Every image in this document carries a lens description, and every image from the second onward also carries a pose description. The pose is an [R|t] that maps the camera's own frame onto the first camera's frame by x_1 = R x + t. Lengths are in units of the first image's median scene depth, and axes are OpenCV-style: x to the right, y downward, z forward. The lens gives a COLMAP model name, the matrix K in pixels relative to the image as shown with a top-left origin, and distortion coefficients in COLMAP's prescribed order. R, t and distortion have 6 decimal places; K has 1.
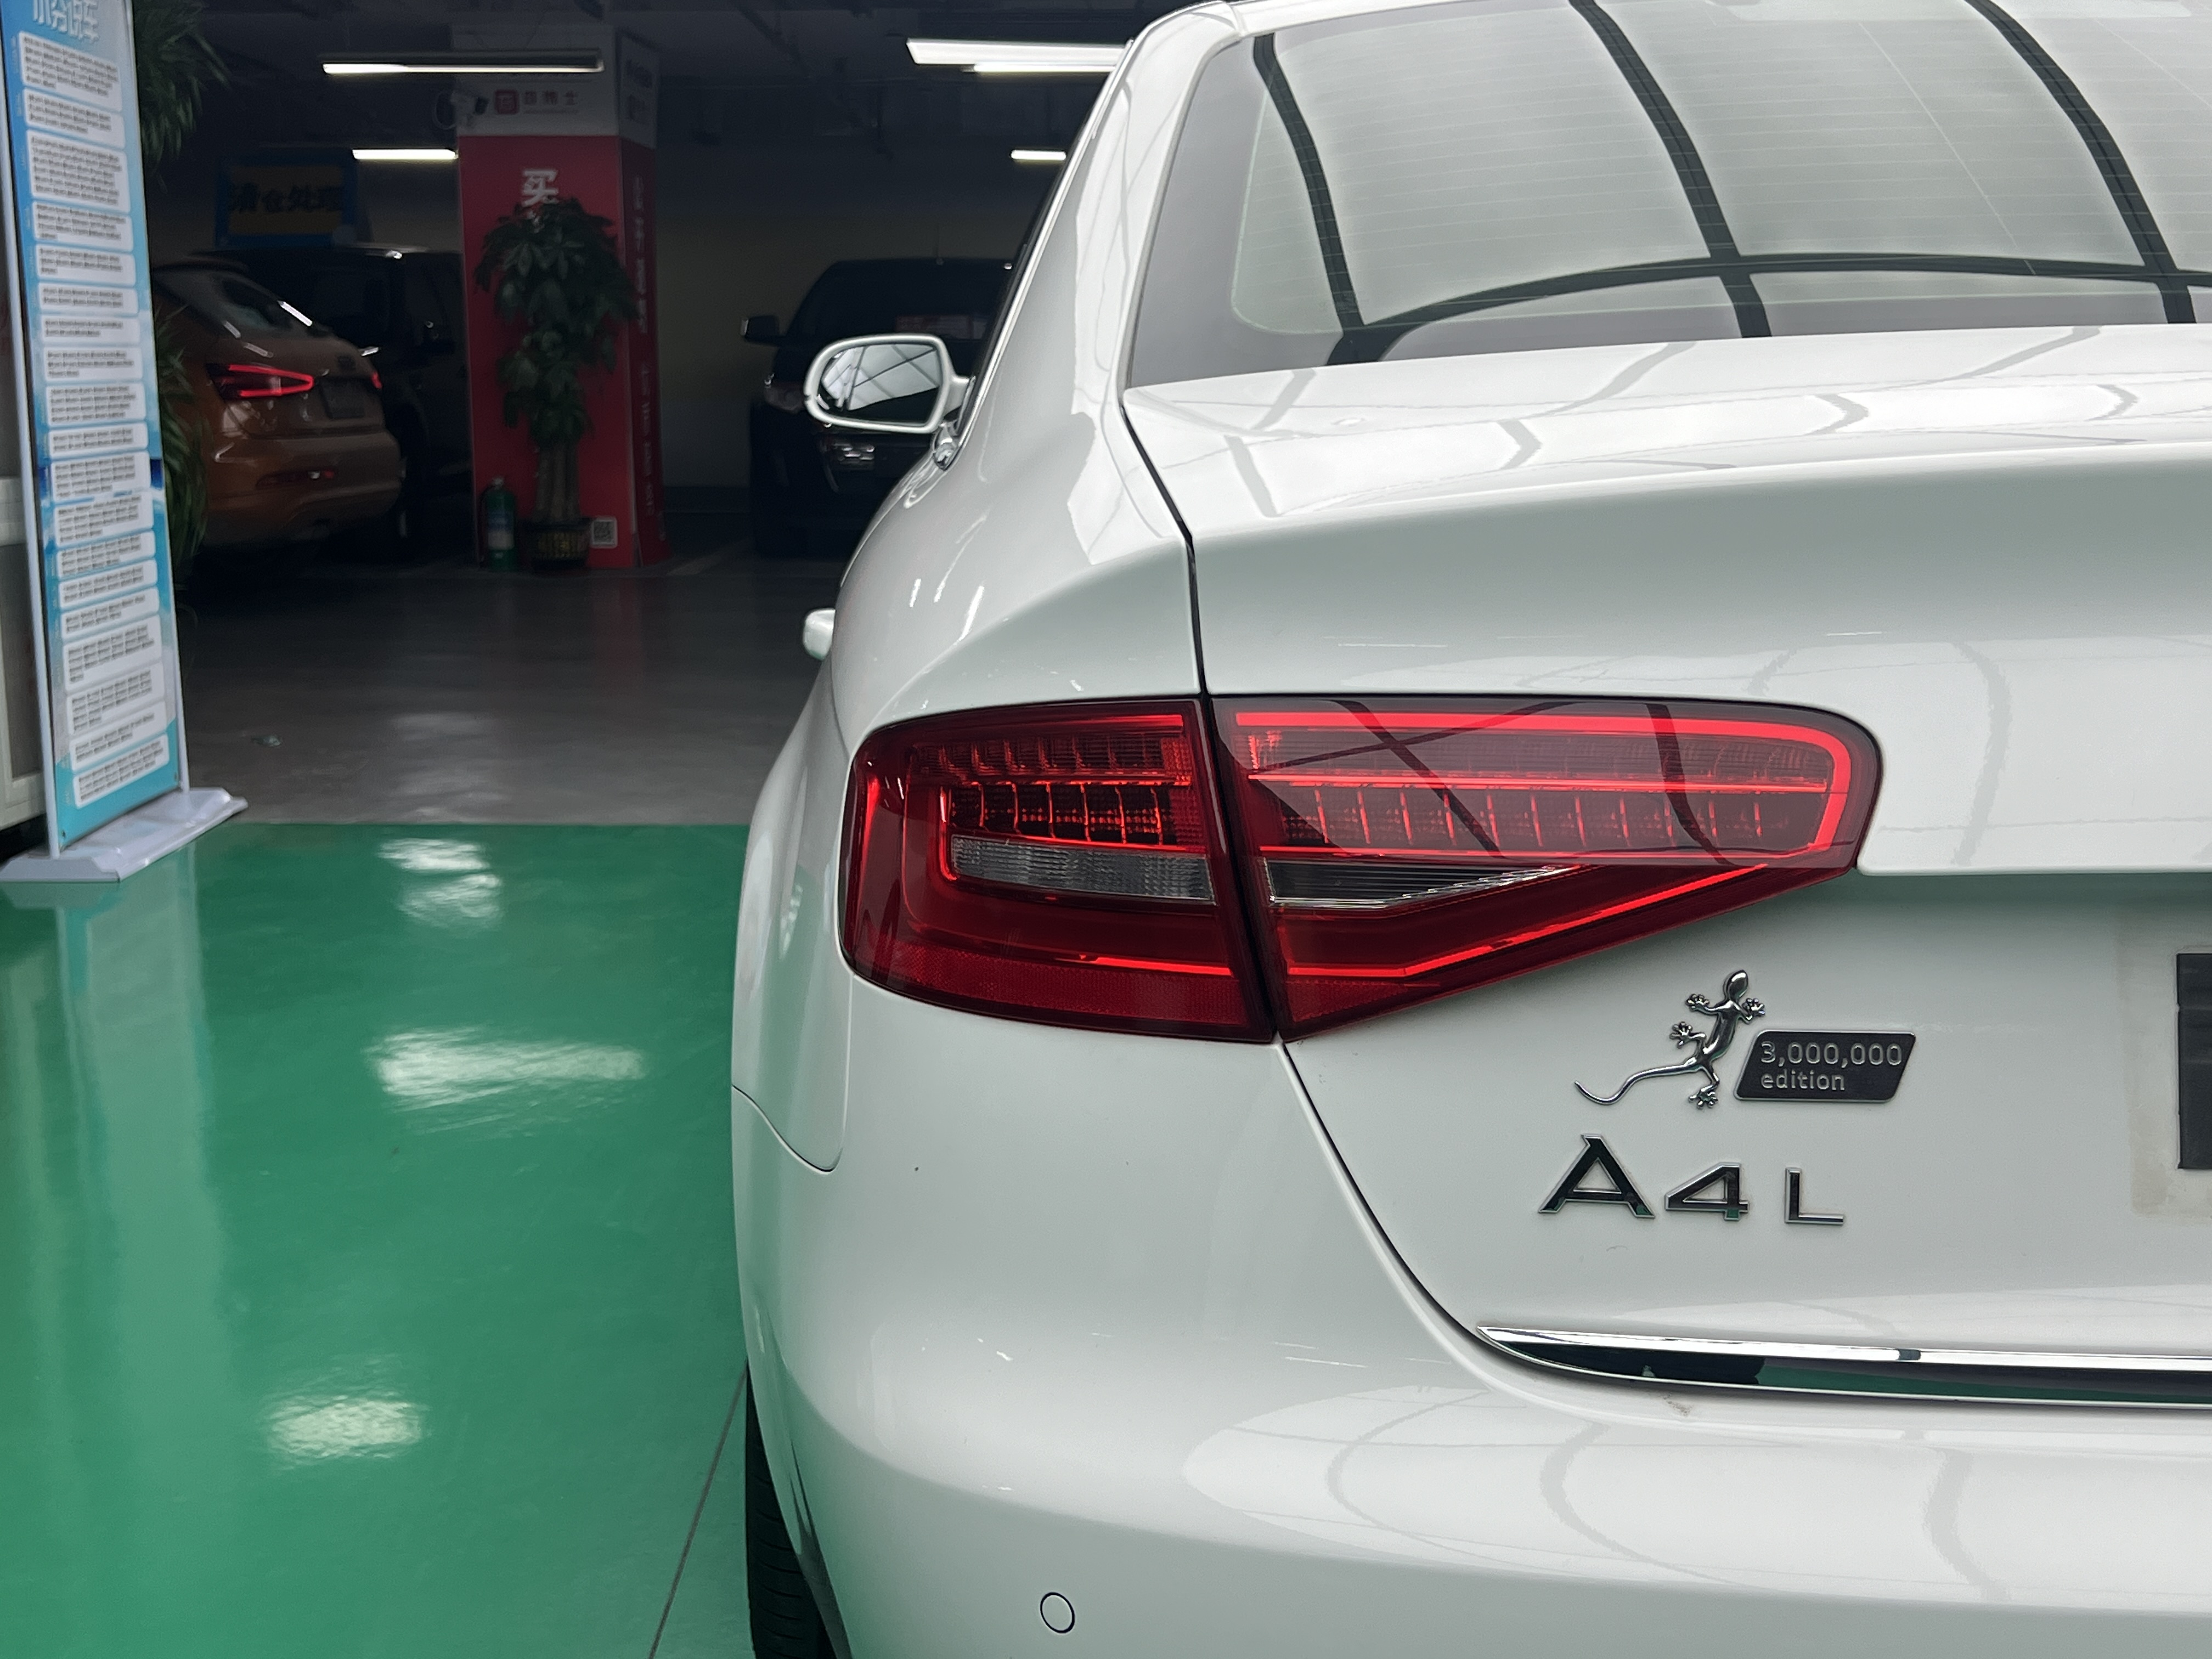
lens RADIAL K [[2621.4, 0, 1085.7], [0, 2621.4, 823.6], [0, 0, 1]] dist [0.061092, 0.000000]
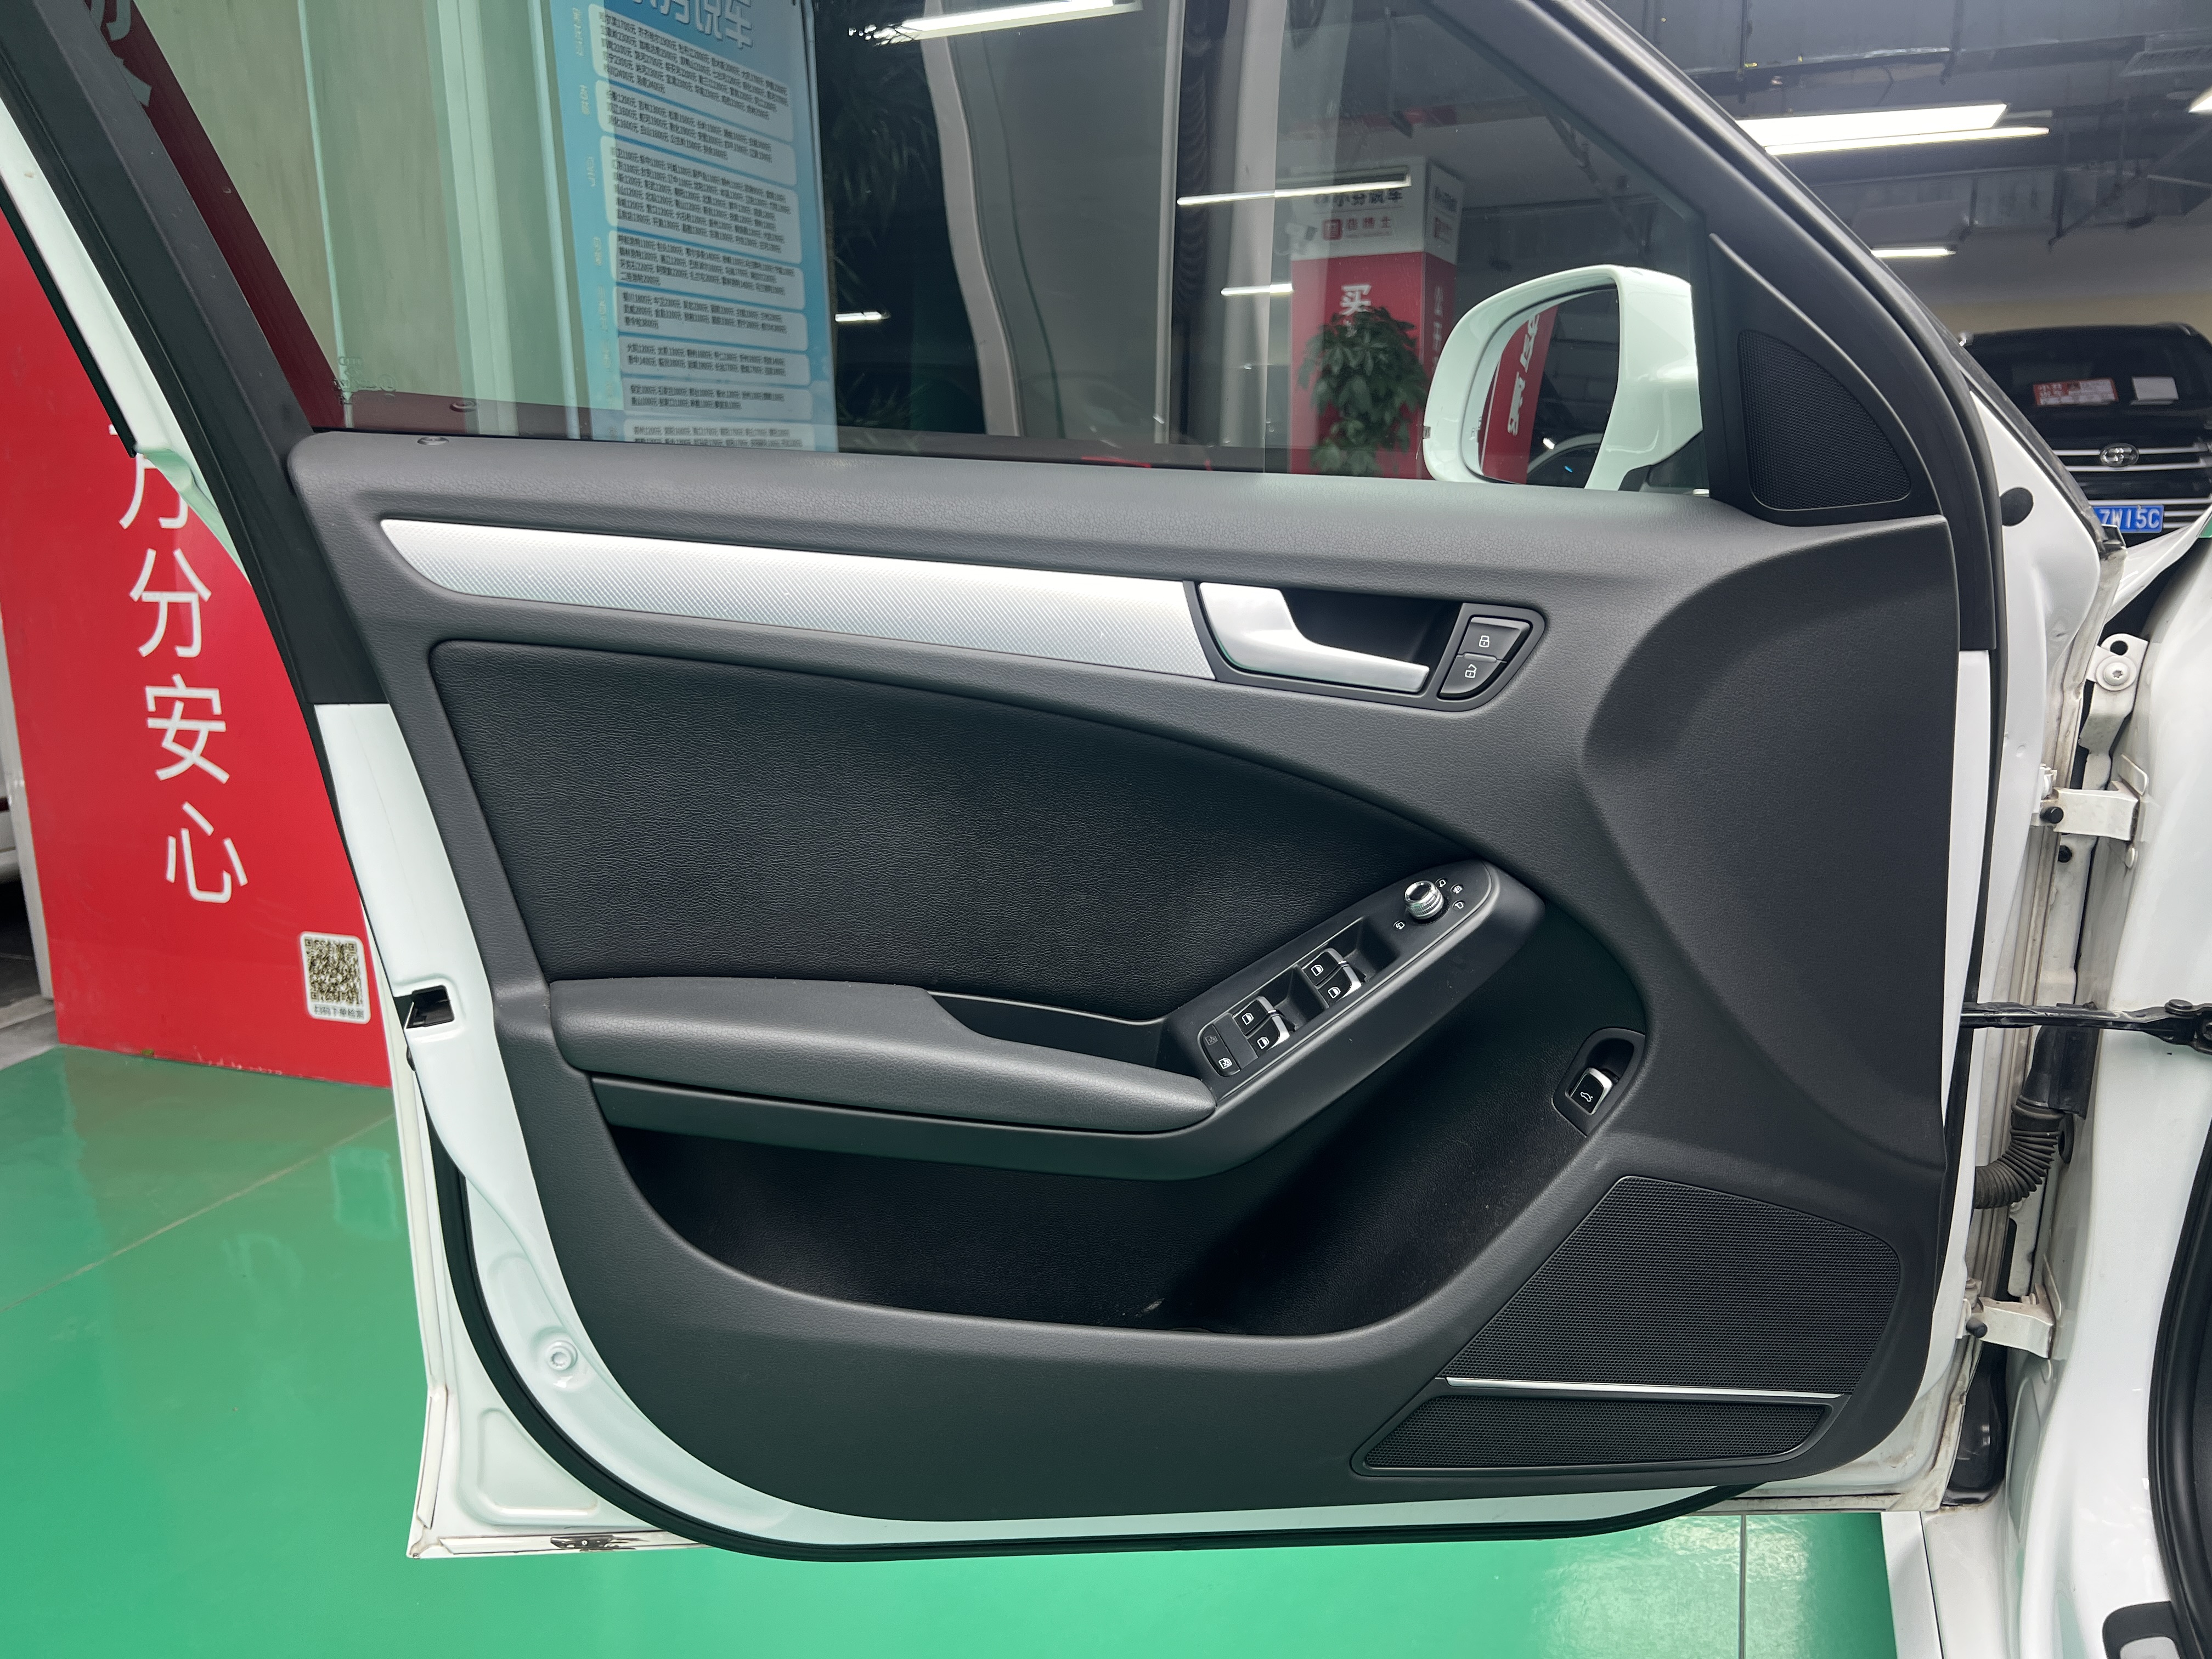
lens RADIAL K [[1661.6, 0, 1086.5], [0, 1661.6, 838.0], [0, 0, 1]] dist [0.034967, -0.045596]
pose [[0.930342, 0.061440, -0.361508, -0.070403], [-0.042596, 0.997297, 0.059875, -0.083220], [0.364209, -0.040305, 0.930445, 0.533175]]
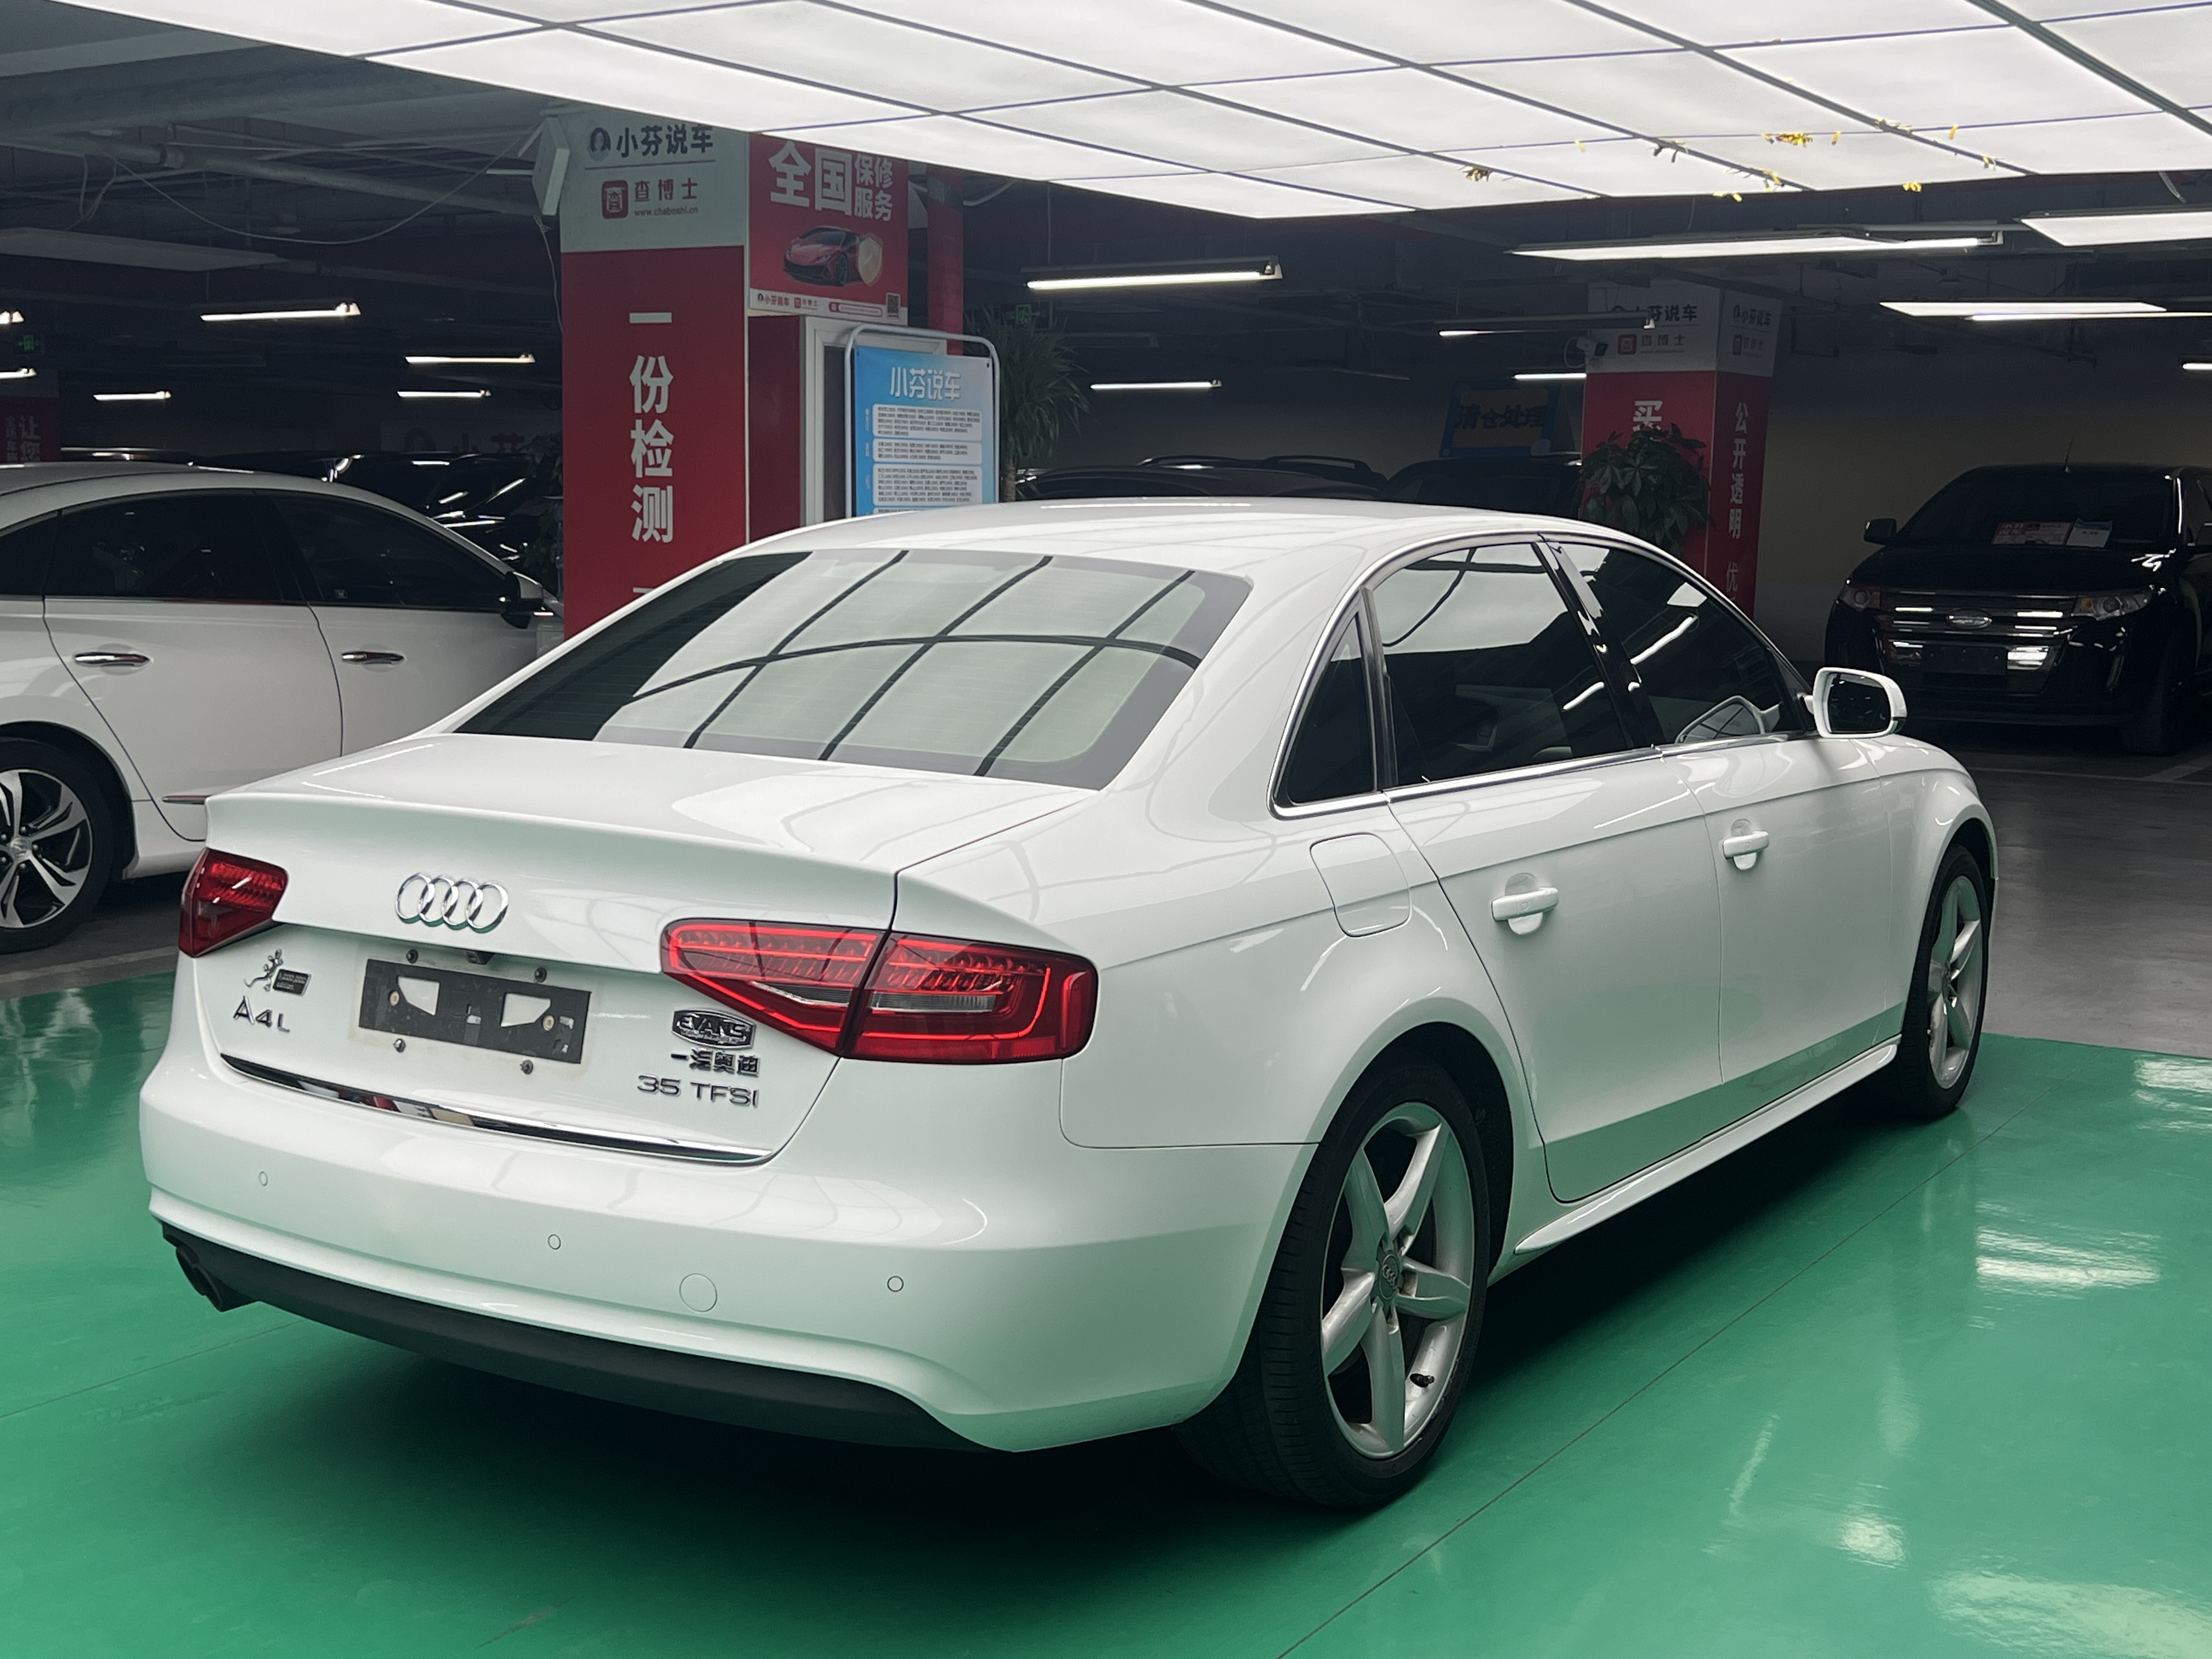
lens RADIAL K [[2621.4, 0, 1140.0], [0, 2621.4, 883.9], [0, 0, 1]] dist [0.061092, 0.000000]
pose [[0.840646, 0.098626, -0.532529, 0.551328], [-0.113614, 0.993514, 0.004651, -0.030398], [0.529534, 0.056593, 0.846399, -0.224062]]
